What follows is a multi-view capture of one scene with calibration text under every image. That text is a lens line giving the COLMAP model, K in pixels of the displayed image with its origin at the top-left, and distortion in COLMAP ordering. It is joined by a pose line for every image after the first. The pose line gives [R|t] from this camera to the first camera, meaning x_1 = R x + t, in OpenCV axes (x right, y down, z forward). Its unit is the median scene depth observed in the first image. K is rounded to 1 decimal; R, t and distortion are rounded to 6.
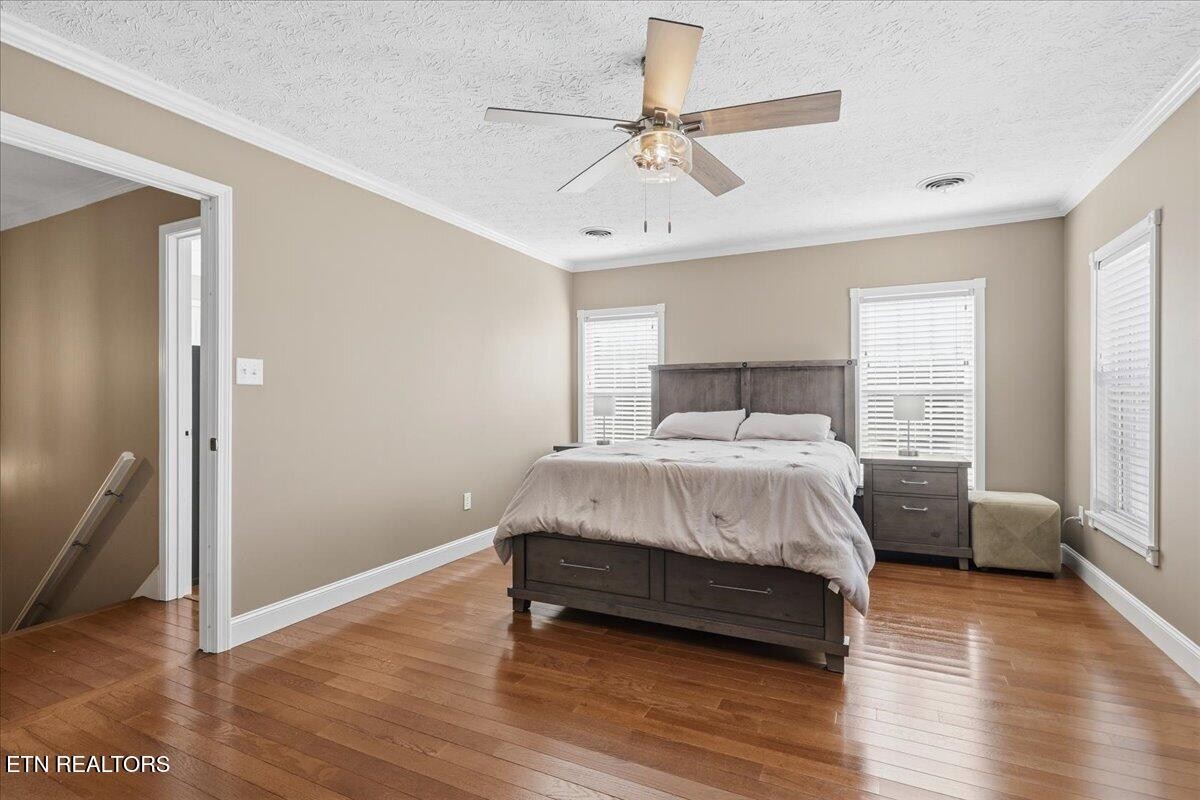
lens RADIAL K [[573.7, 0, 601.4], [0, 573.7, 397.2], [0, 0, 1]] dist [0.000014, -0.001206]
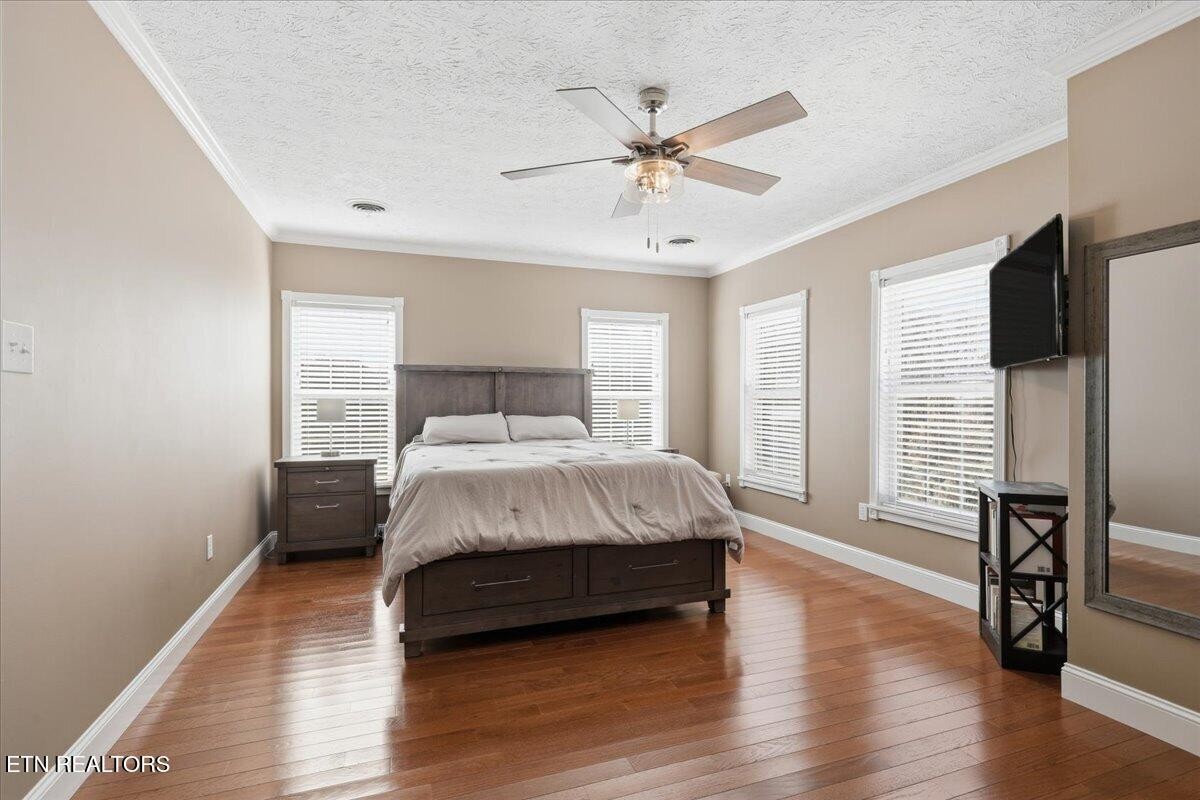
lens RADIAL K [[573.7, 0, 604.4], [0, 573.7, 403.2], [0, 0, 1]] dist [0.000014, -0.001206]
pose [[0.695328, 0.000543, 0.718692, -0.509733], [-0.004371, 0.999984, 0.003473, 0.000725], [-0.718679, -0.005556, 0.695319, 0.205241]]
